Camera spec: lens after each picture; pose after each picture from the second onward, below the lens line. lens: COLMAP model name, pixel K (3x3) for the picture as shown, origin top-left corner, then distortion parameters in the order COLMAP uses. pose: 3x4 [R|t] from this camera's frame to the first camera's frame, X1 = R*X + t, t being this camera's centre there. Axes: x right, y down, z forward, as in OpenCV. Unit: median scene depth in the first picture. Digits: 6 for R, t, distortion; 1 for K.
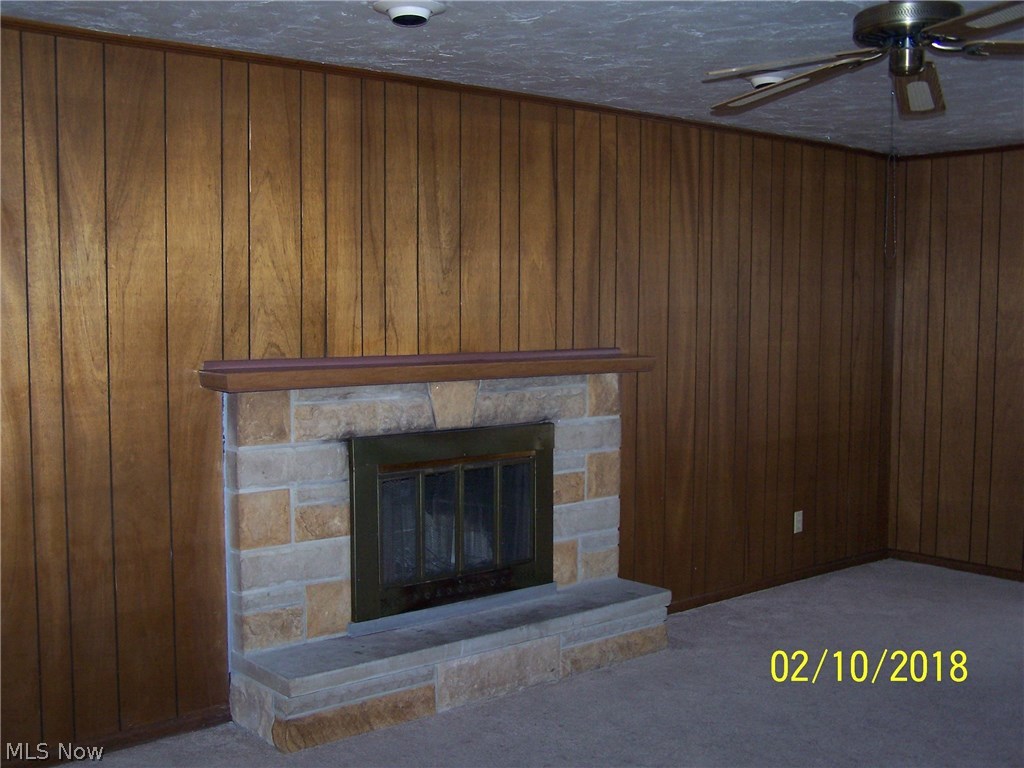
lens RADIAL K [[1140.8, 0, 512.0], [0, 1140.8, 384.0], [0, 0, 1]] dist [-0.149848, 0.001116]
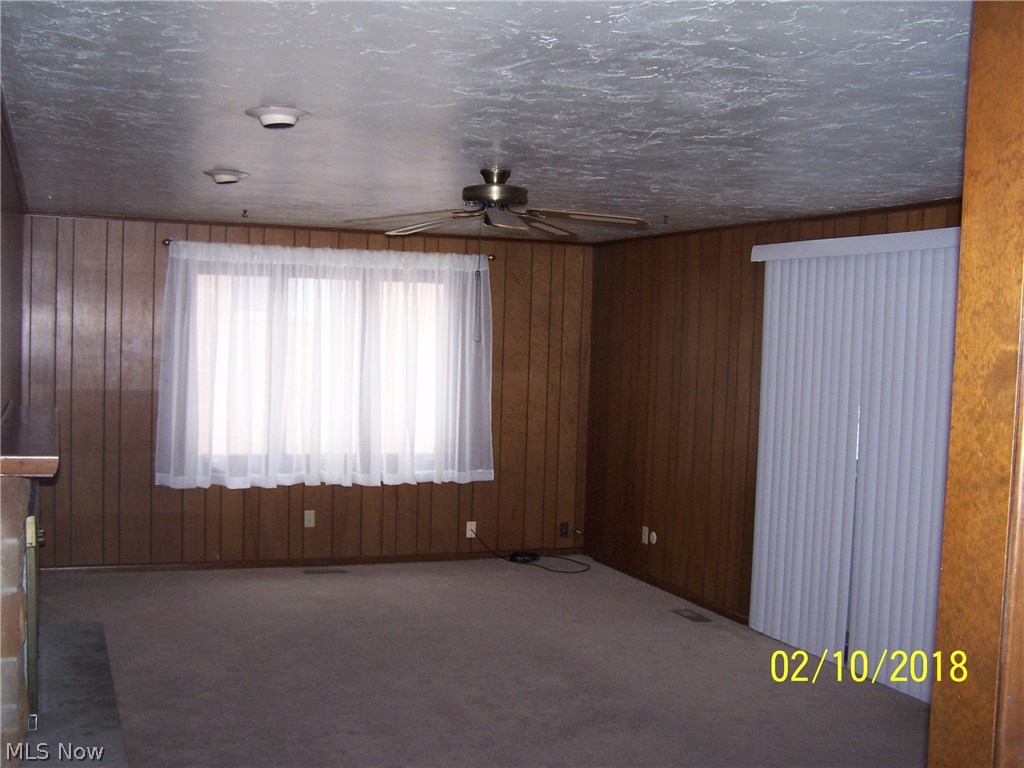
lens RADIAL K [[1124.2, 0, 512.0], [0, 1124.2, 384.0], [0, 0, 1]] dist [0.001720, -0.001940]
pose [[0.303311, -0.036105, 0.952207, -0.836289], [0.040234, 0.998876, 0.025059, -0.062170], [-0.952042, 0.030710, 0.304423, 0.318723]]
